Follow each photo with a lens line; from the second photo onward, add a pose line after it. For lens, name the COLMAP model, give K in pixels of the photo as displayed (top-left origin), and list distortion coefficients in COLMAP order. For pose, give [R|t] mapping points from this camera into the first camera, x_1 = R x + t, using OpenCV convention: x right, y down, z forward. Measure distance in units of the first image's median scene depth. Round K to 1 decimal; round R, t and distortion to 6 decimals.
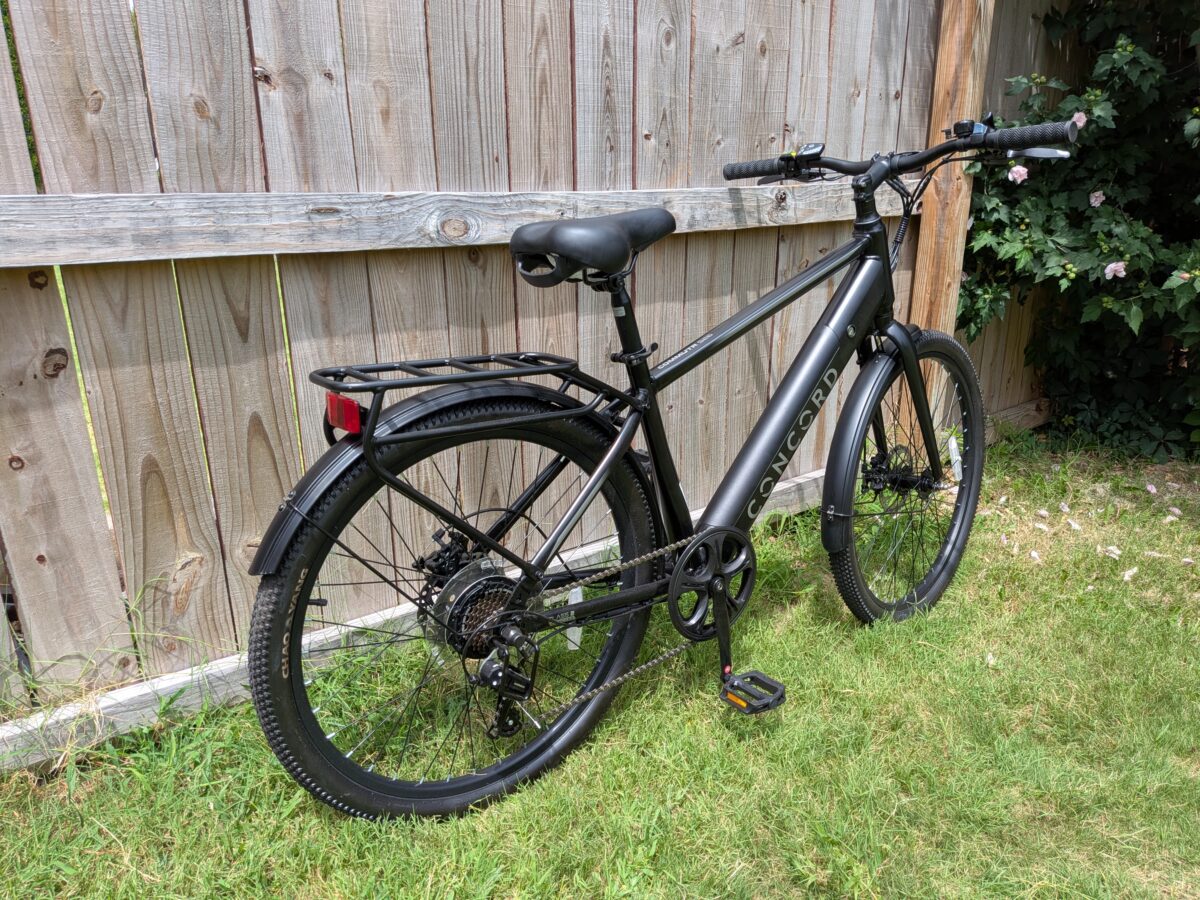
lens RADIAL K [[899.2, 0, 597.4], [0, 899.2, 459.9], [0, 0, 1]] dist [0.081701, -0.150362]
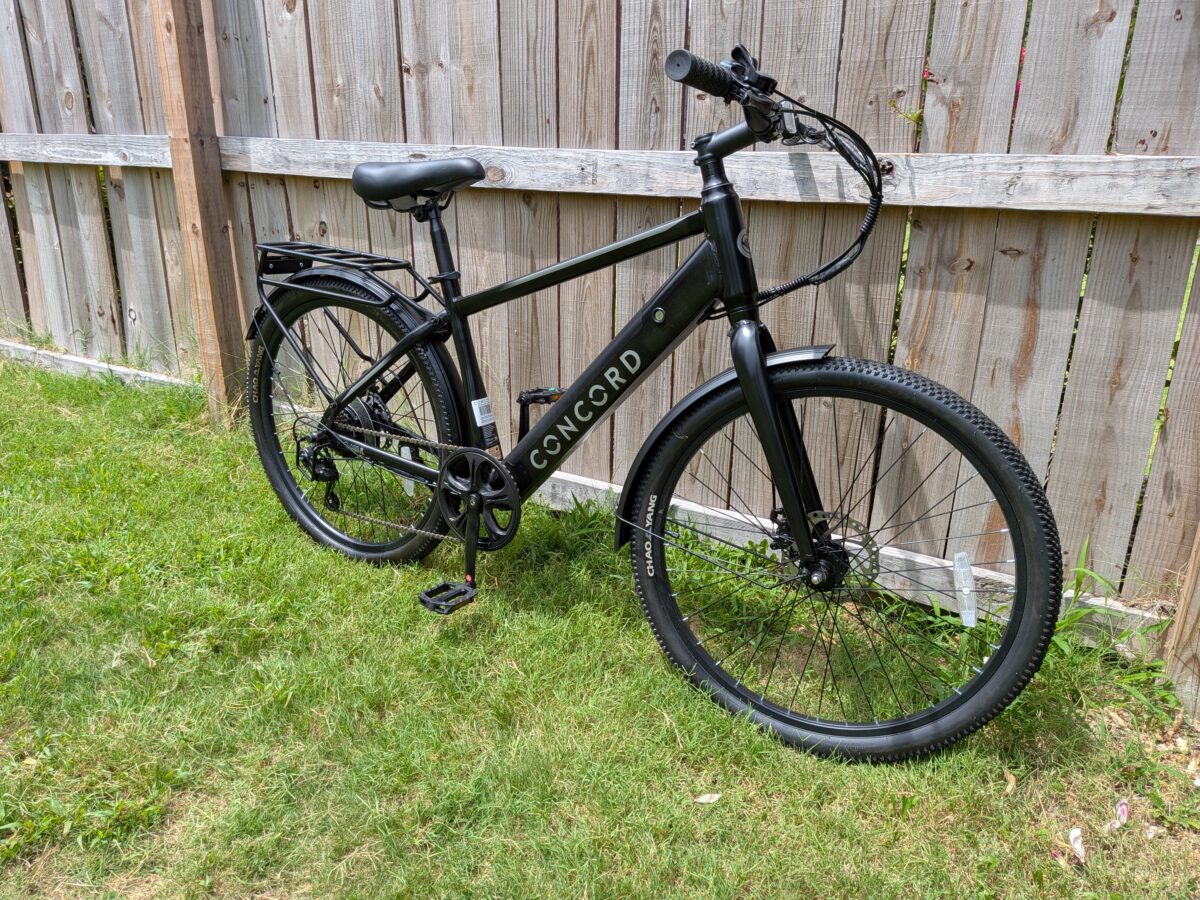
lens RADIAL K [[891.5, 0, 560.1], [0, 891.5, 445.1], [0, 0, 1]] dist [0.061796, -0.080440]
pose [[0.313101, 0.309247, -0.897961, 1.153670], [-0.305534, 0.928035, 0.213071, -0.196116], [0.899231, 0.207645, 0.385054, 0.661683]]
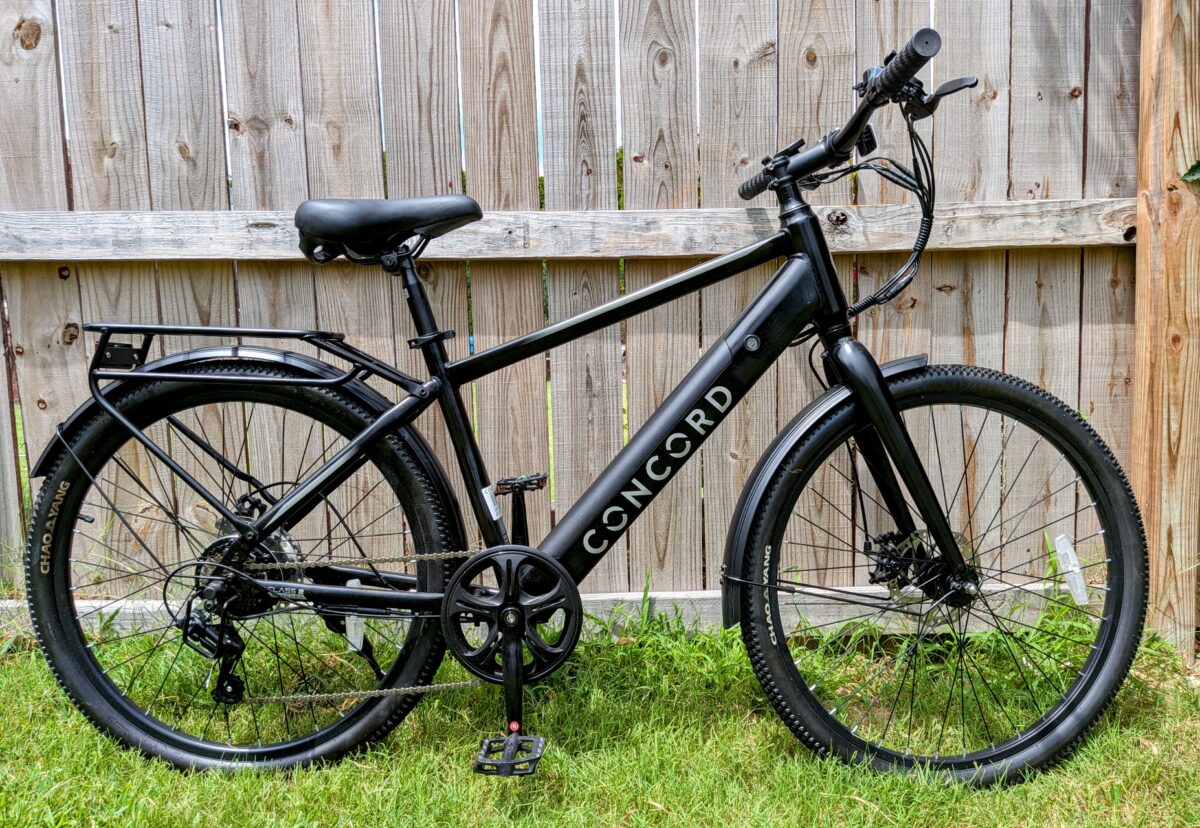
lens RADIAL K [[921.9, 0, 600.4], [0, 921.9, 416.8], [0, 0, 1]] dist [0.098029, -0.187316]
pose [[0.789577, 0.040781, -0.612294, 0.736587], [-0.175059, 0.971296, -0.161052, 0.083137], [0.588151, 0.234351, 0.774053, 0.330227]]
